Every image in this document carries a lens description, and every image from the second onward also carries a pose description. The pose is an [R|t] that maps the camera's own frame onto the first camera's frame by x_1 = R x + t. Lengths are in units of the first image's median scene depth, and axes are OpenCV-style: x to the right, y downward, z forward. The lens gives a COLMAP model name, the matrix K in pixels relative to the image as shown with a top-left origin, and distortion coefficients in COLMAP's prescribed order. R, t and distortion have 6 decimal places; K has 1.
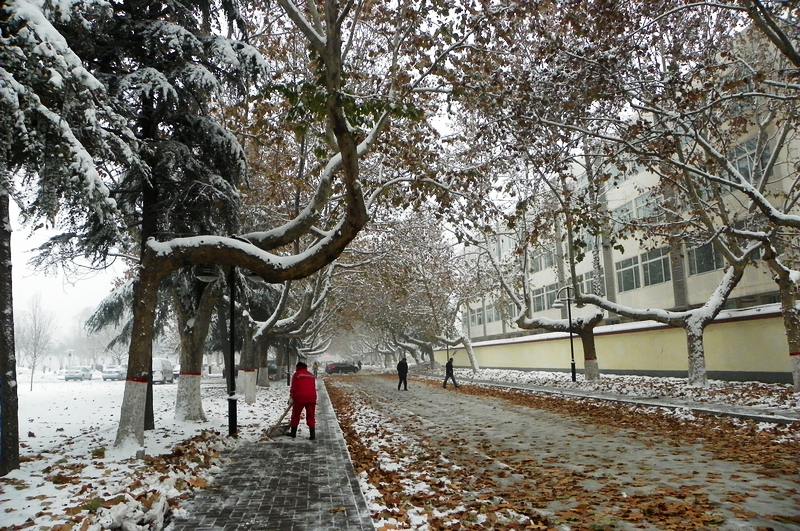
lens RADIAL K [[600.3, 0, 400.0], [0, 600.3, 265.5], [0, 0, 1]] dist [-0.109564, 0.003995]
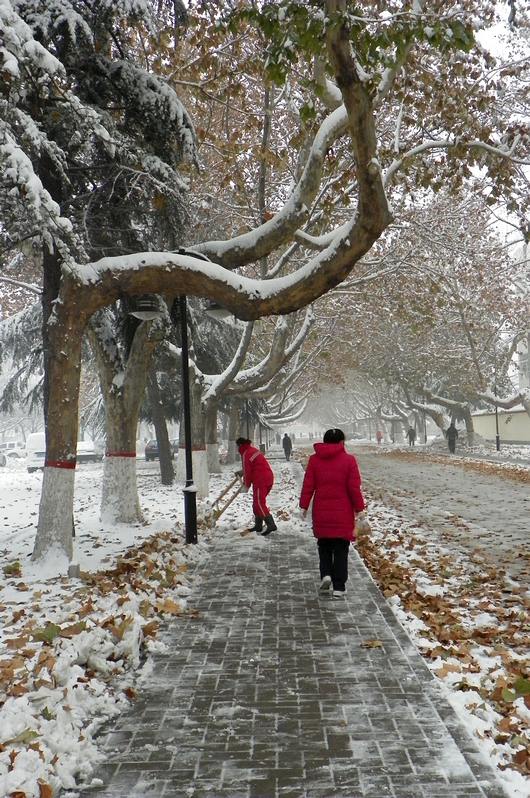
lens RADIAL K [[963.7, 0, 265.0], [0, 963.7, 399.0], [0, 0, 1]] dist [0.076449, -0.017598]
pose [[0.988499, -0.008547, -0.150987, -0.027608], [0.027103, 0.992249, 0.121270, -0.012706], [0.148780, -0.123968, 0.981069, -0.067048]]
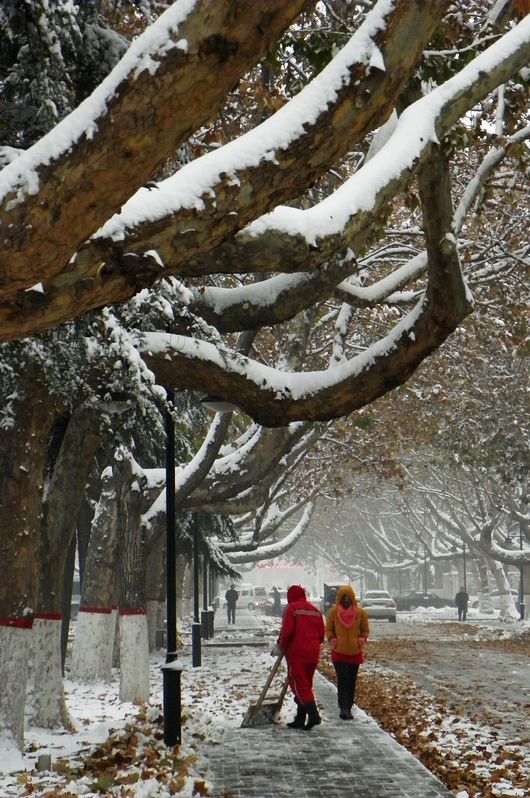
lens RADIAL K [[2606.9, 0, 265.0], [0, 2606.9, 399.0], [0, 0, 1]] dist [2.191754, -41.011639]
pose [[0.992574, 0.011488, -0.121100, 0.038856], [-0.001017, 0.996280, 0.086169, -0.166205], [0.121639, -0.085406, 0.988893, -1.046155]]
